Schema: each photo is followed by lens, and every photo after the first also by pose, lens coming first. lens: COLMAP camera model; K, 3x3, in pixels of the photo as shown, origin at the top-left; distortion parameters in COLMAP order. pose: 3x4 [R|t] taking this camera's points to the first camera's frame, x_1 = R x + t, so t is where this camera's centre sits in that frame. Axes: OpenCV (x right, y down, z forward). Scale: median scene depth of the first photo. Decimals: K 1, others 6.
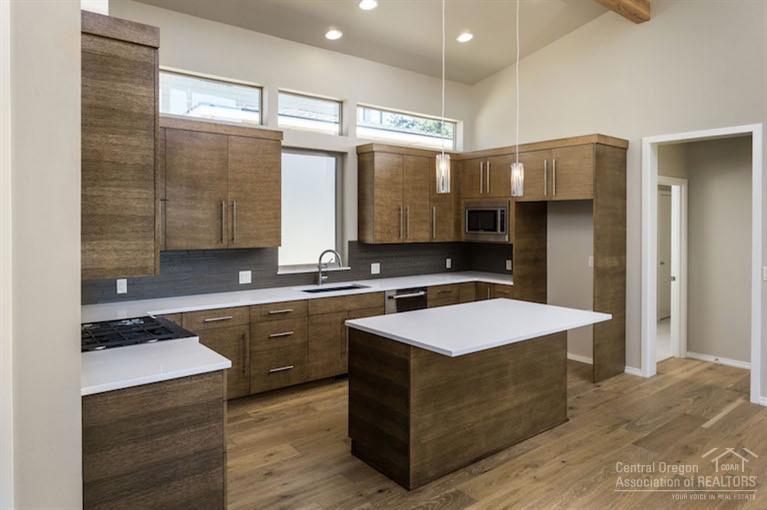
lens RADIAL K [[513.7, 0, 381.2], [0, 513.7, 222.9], [0, 0, 1]] dist [0.002400, -0.000555]
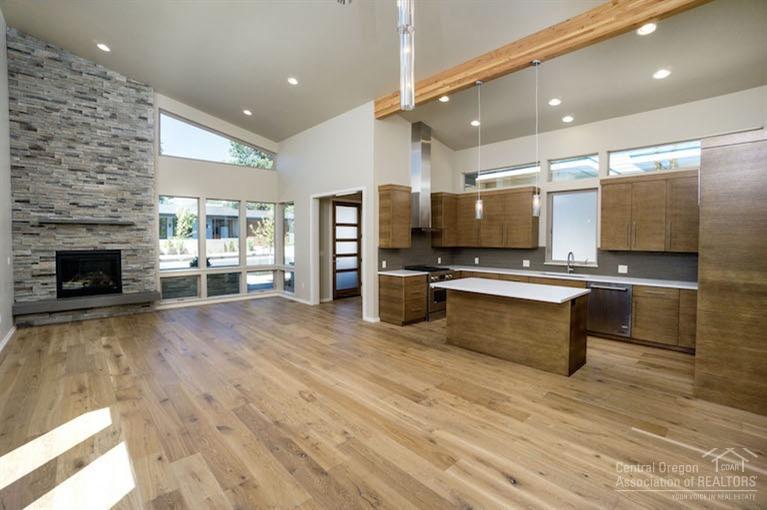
lens RADIAL K [[345.1, 0, 382.2], [0, 345.1, 250.1], [0, 0, 1]] dist [0.001591, 0.000092]
pose [[0.075685, 0.032552, -0.996600, 1.002073], [-0.011379, 0.999430, 0.031780, 0.019417], [0.997067, 0.008935, 0.076012, 0.351847]]
